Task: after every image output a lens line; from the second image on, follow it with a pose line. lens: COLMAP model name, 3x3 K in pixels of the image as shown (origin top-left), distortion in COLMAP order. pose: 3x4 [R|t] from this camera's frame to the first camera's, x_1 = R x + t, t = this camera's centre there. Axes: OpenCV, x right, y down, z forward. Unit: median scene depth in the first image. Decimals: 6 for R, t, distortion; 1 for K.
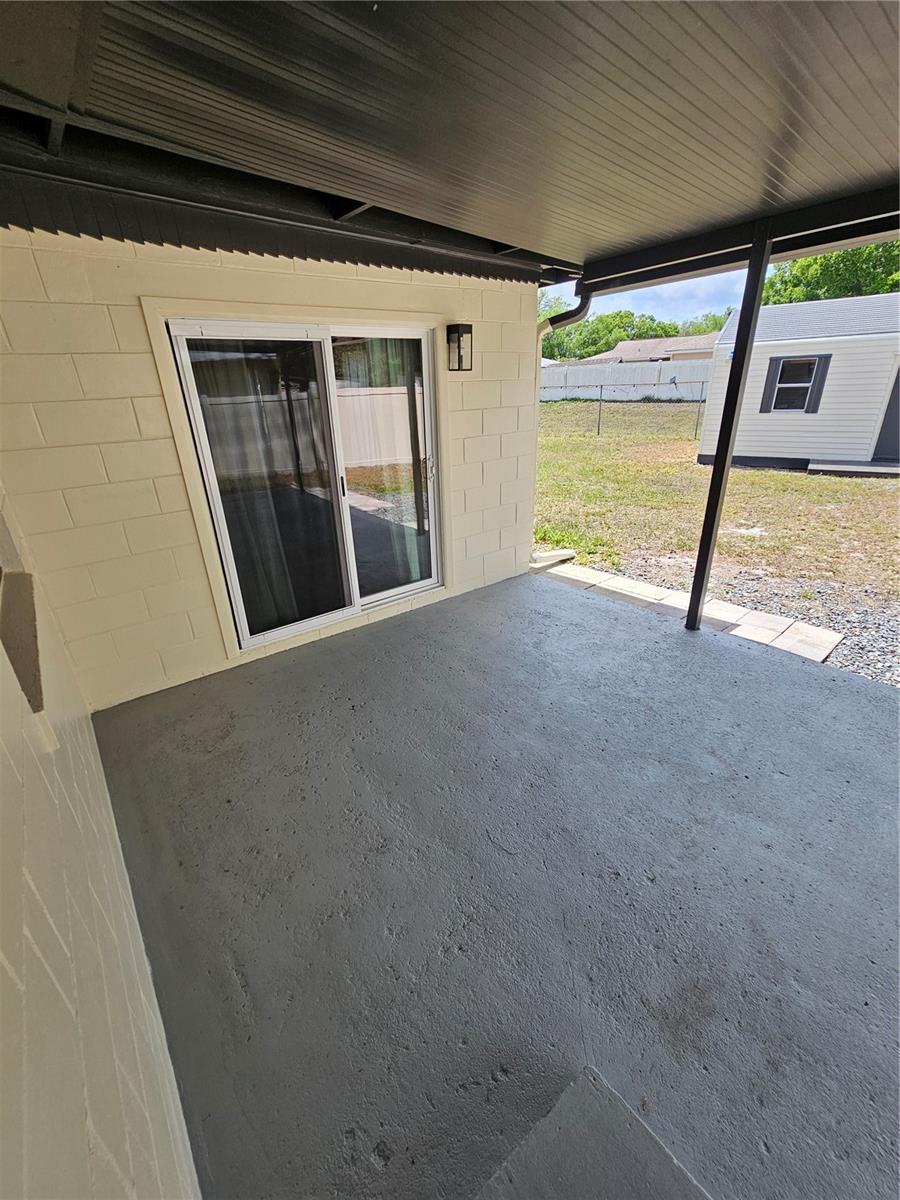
lens RADIAL K [[484.5, 0, 450.0], [0, 484.5, 600.0], [0, 0, 1]] dist [0.000567, 0.000049]
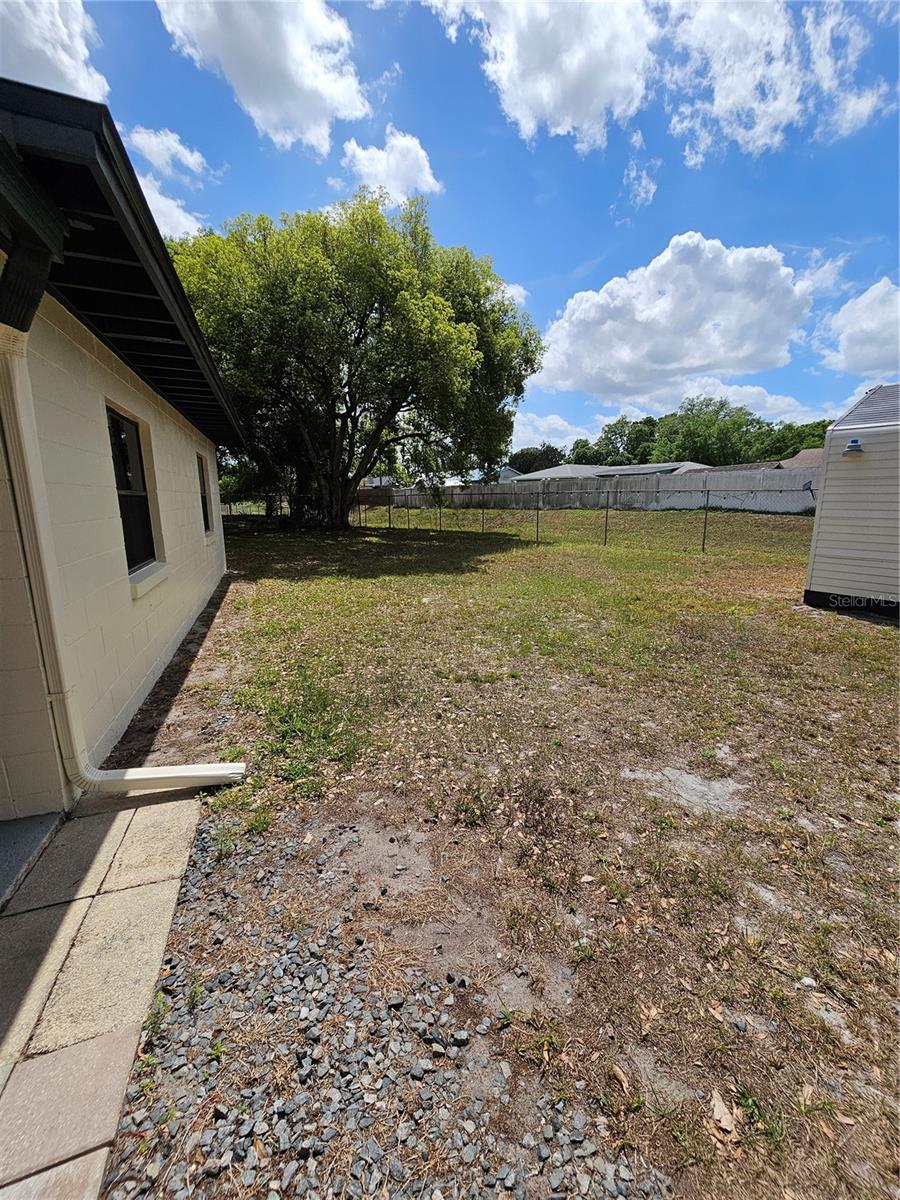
lens RADIAL K [[481.2, 0, 450.0], [0, 481.2, 600.0], [0, 0, 1]] dist [-0.000082, -0.000042]
pose [[0.939487, 0.100338, -0.327560, 0.582378], [-0.161560, 0.972911, -0.165354, -0.217764], [0.302096, 0.208269, 0.930249, 0.543905]]
